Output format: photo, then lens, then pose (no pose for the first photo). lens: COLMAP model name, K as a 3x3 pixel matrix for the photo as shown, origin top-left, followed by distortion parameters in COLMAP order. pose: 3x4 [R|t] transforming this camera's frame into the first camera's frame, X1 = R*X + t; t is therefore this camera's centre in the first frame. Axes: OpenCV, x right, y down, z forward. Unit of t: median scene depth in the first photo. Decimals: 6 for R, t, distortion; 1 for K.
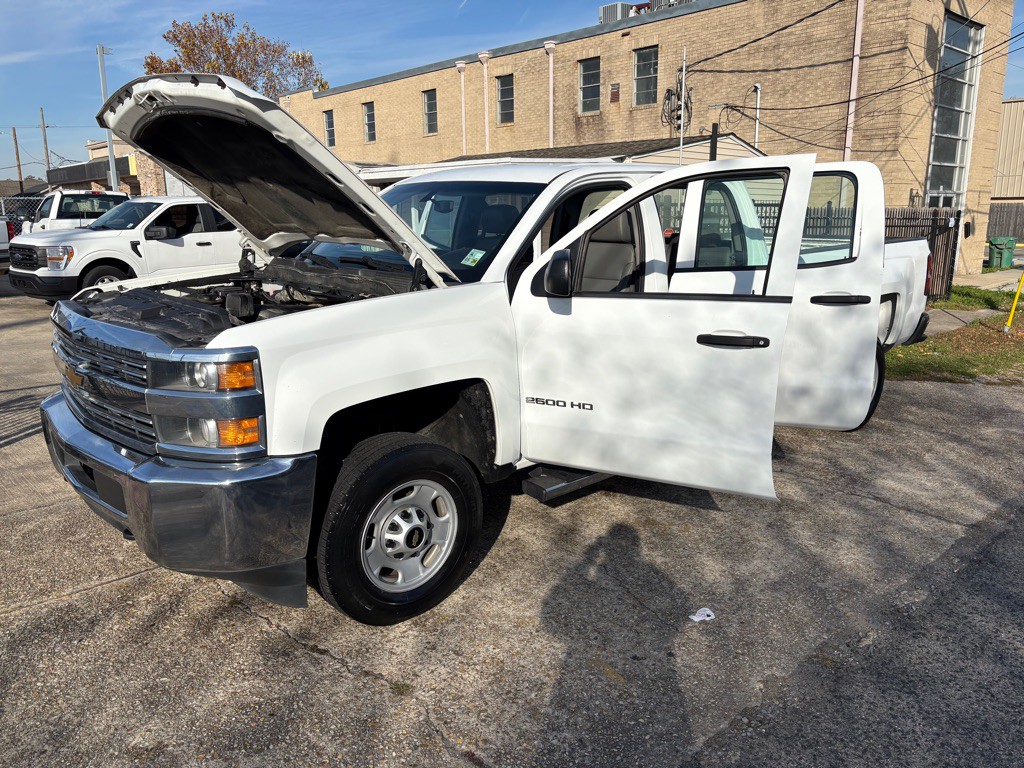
lens RADIAL K [[769.6, 0, 511.3], [0, 769.6, 382.7], [0, 0, 1]] dist [0.054440, -0.054168]
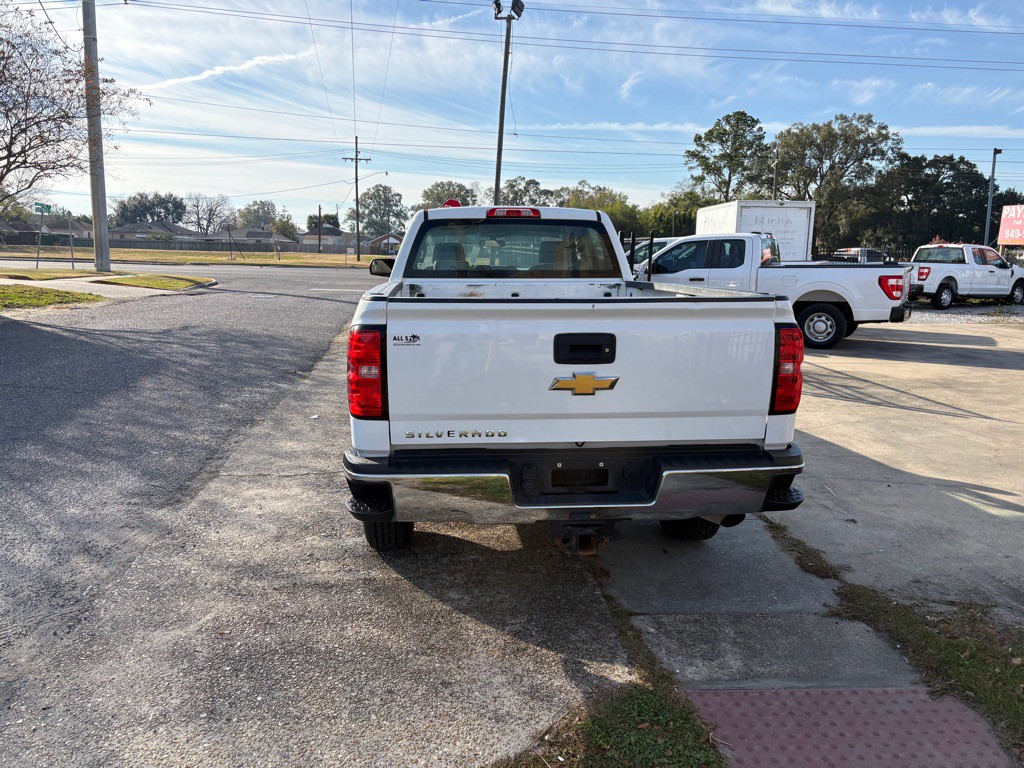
lens RADIAL K [[769.6, 0, 506.7], [0, 769.6, 400.5], [0, 0, 1]] dist [0.054440, -0.054168]
pose [[-0.604120, 0.142764, -0.784001, 0.307203], [-0.188104, 0.930473, 0.314382, -0.104074], [0.774375, 0.337398, -0.535263, 0.481881]]
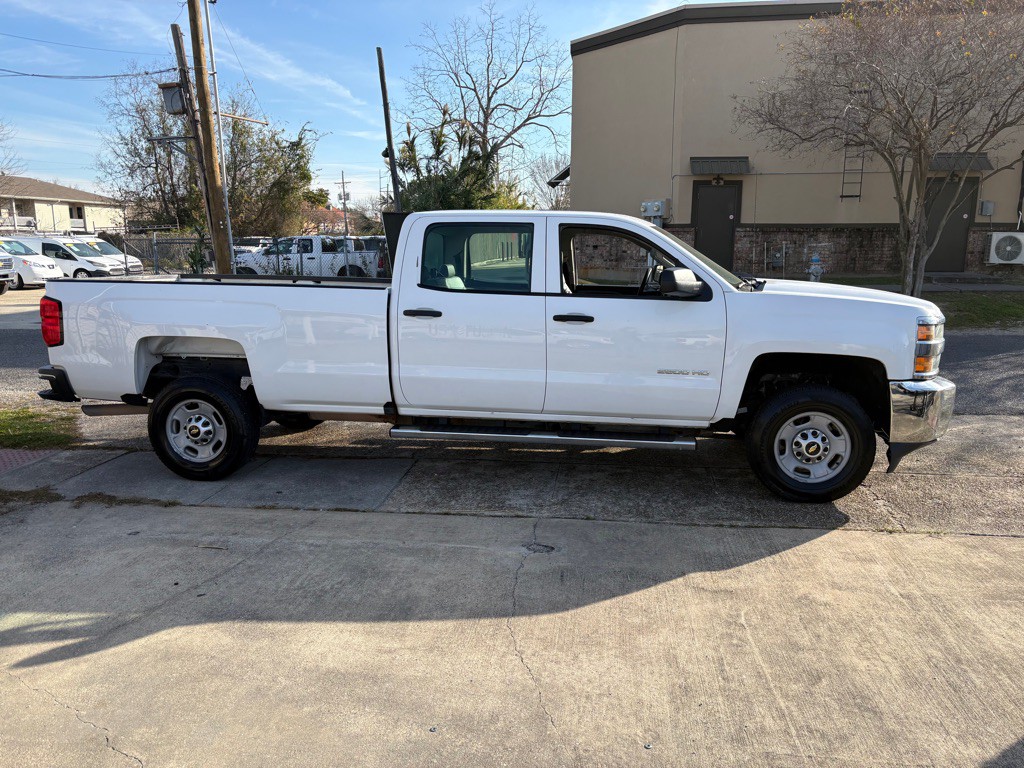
lens RADIAL K [[769.6, 0, 503.9], [0, 769.6, 389.3], [0, 0, 1]] dist [0.054440, -0.054168]
pose [[-0.623146, -0.140159, 0.769444, -0.235049], [0.173875, 0.934364, 0.311016, -0.107910], [-0.762533, 0.327595, -0.557876, 0.479548]]
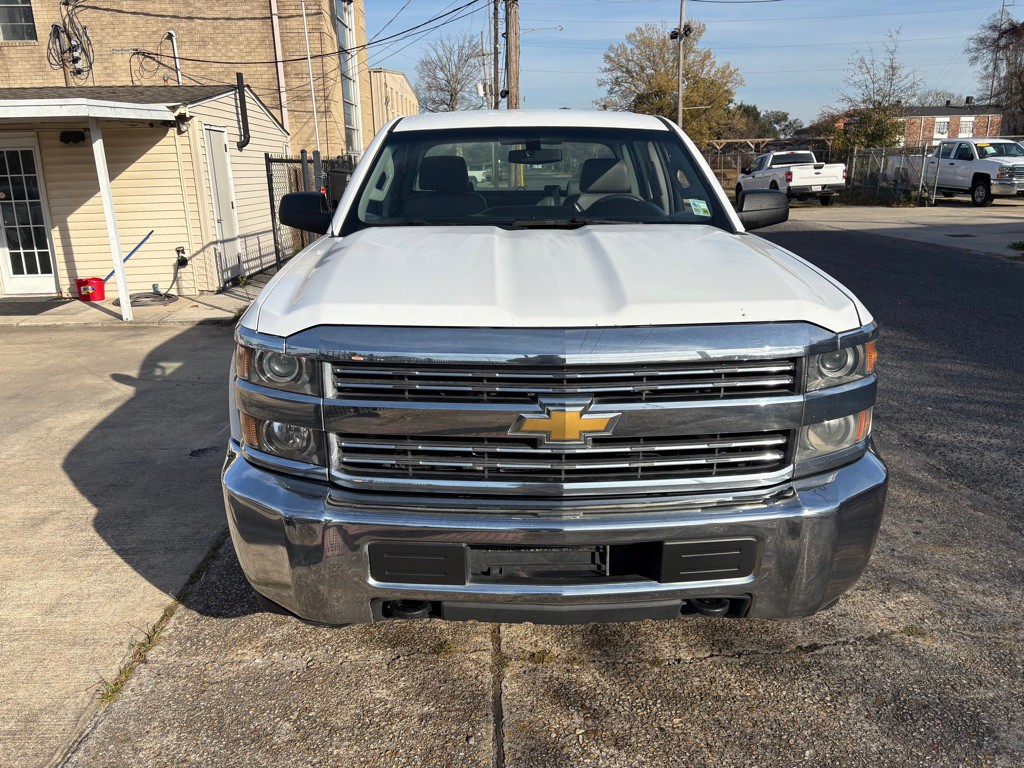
lens RADIAL K [[769.6, 0, 506.0], [0, 769.6, 381.2], [0, 0, 1]] dist [0.054440, -0.054168]
pose [[0.669056, -0.210427, 0.712800, -0.176182], [0.178371, 0.976513, 0.120853, -0.021601], [-0.721490, 0.046286, 0.690876, 0.101818]]
